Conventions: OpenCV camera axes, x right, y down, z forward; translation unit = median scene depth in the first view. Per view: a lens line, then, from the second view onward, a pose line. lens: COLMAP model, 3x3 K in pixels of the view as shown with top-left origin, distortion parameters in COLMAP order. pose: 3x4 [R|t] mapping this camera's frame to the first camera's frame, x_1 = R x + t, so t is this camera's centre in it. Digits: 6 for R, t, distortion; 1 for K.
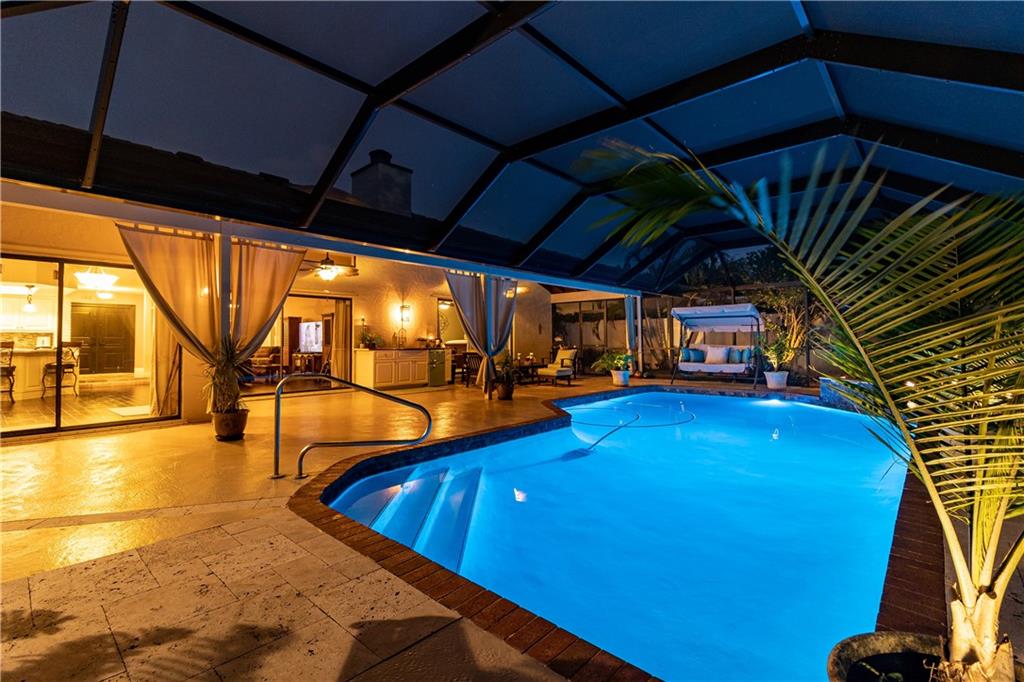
lens RADIAL K [[455.9, 0, 507.8], [0, 455.9, 342.0], [0, 0, 1]] dist [0.002221, 0.001313]
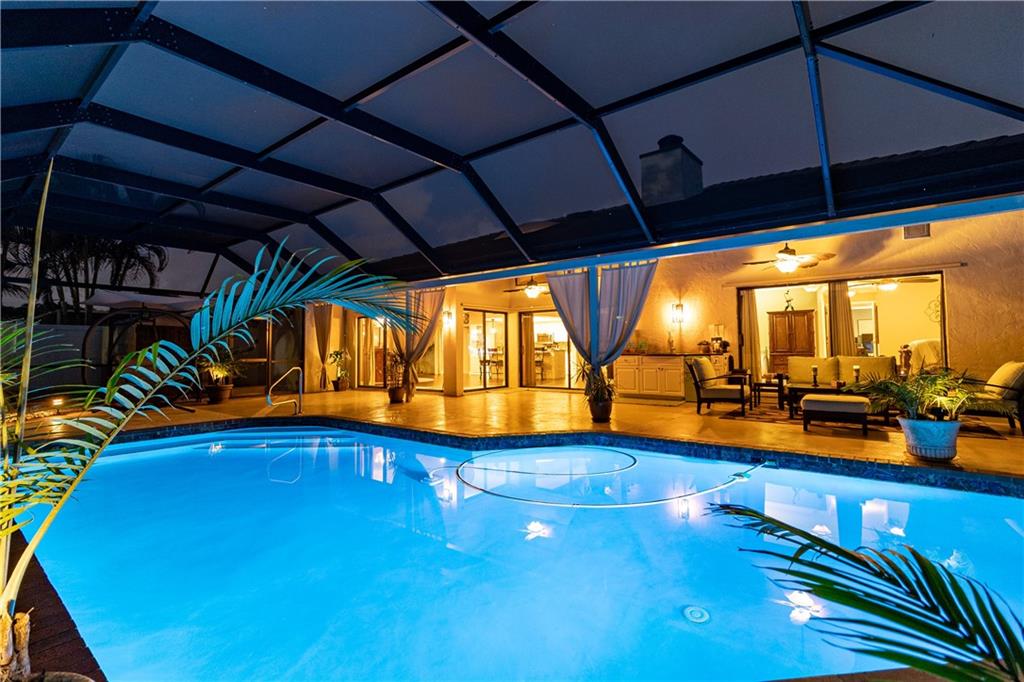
lens RADIAL K [[455.9, 0, 513.0], [0, 455.9, 341.2], [0, 0, 1]] dist [0.002221, 0.001313]
pose [[0.101697, -0.014226, -0.994714, 0.772564], [0.013343, 0.999827, -0.012935, -0.004213], [0.994726, -0.011957, 0.101869, 0.779053]]
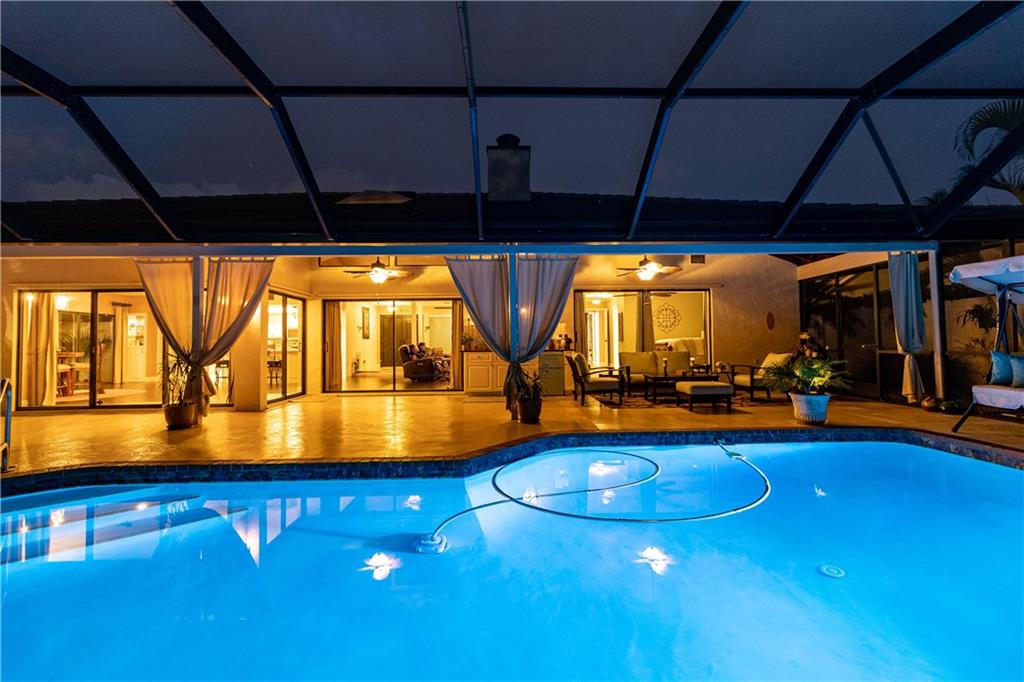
lens RADIAL K [[455.9, 0, 505.0], [0, 455.9, 340.2], [0, 0, 1]] dist [0.002221, 0.001313]
pose [[0.697439, -0.009554, -0.716580, 0.496294], [0.008201, 0.999952, -0.005350, -0.001552], [0.716597, -0.002146, 0.697484, 0.468518]]
